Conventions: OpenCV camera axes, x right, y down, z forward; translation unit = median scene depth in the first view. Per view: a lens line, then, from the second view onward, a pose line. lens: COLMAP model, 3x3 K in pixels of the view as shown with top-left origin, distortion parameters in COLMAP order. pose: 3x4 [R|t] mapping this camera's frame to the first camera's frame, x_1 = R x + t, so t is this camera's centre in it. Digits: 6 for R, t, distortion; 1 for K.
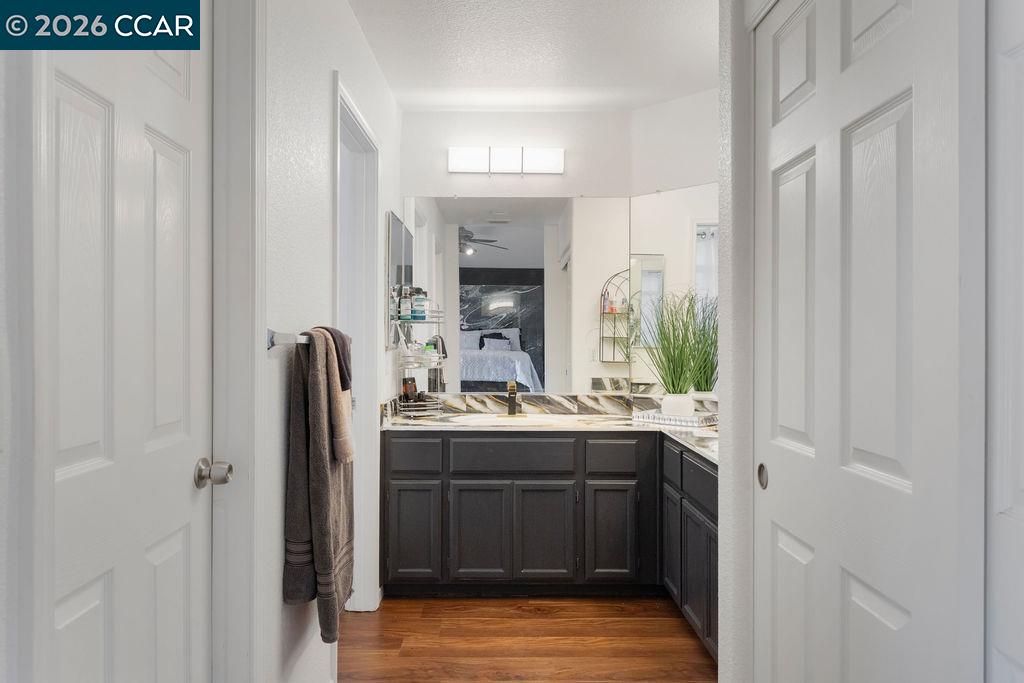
lens RADIAL K [[706.8, 0, 511.1], [0, 706.8, 339.9], [0, 0, 1]] dist [-0.001106, 0.000053]
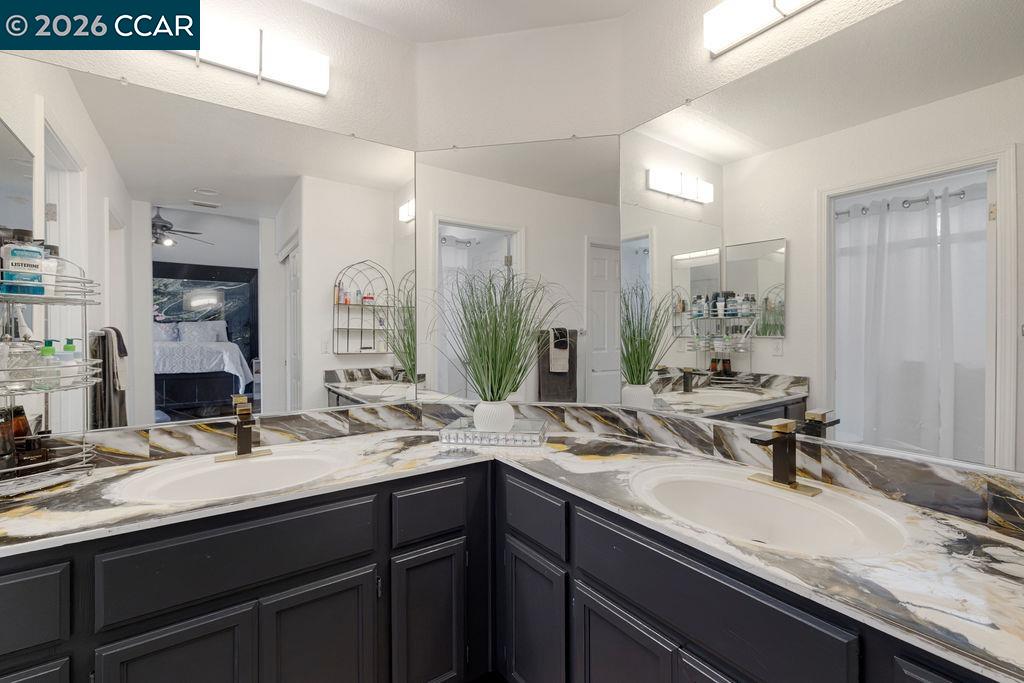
lens RADIAL K [[444.7, 0, 515.9], [0, 444.7, 330.2], [0, 0, 1]] dist [-0.007205, 0.002422]
pose [[0.824015, -0.003188, 0.566558, -0.022076], [0.003358, 0.999994, 0.000743, -0.001894], [-0.566557, 0.001290, 0.824021, 0.530617]]
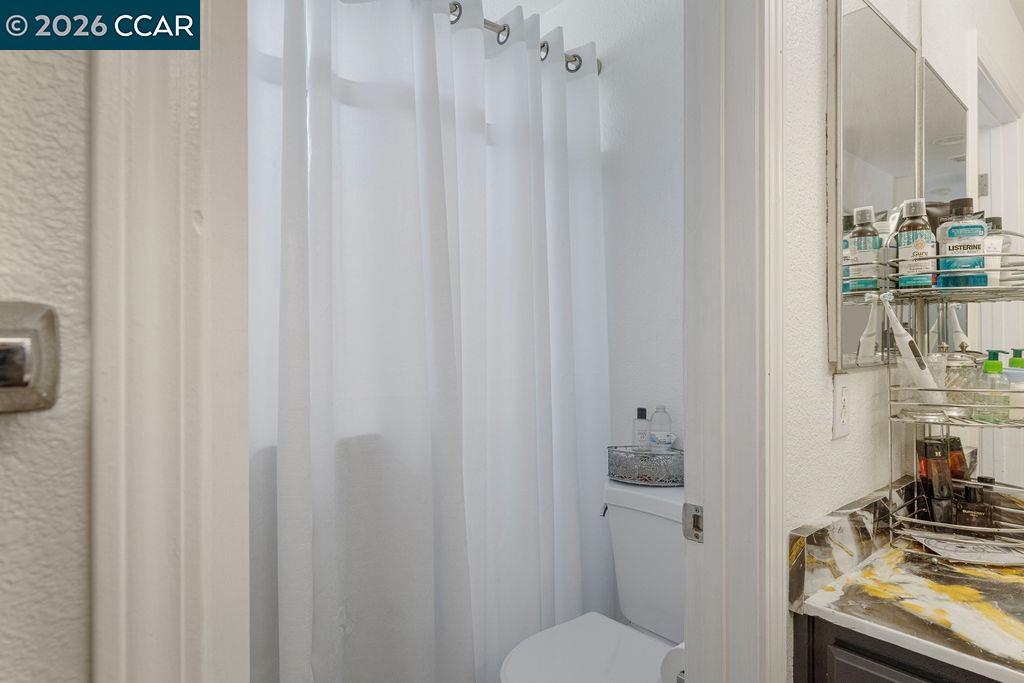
lens RADIAL K [[570.8, 0, 515.1], [0, 570.8, 338.3], [0, 0, 1]] dist [0.003827, 0.000318]
pose [[0.638540, -0.005648, -0.769568, -0.050444], [0.003318, 0.999984, -0.004586, -0.001462], [0.769581, 0.000375, 0.638549, 0.614841]]
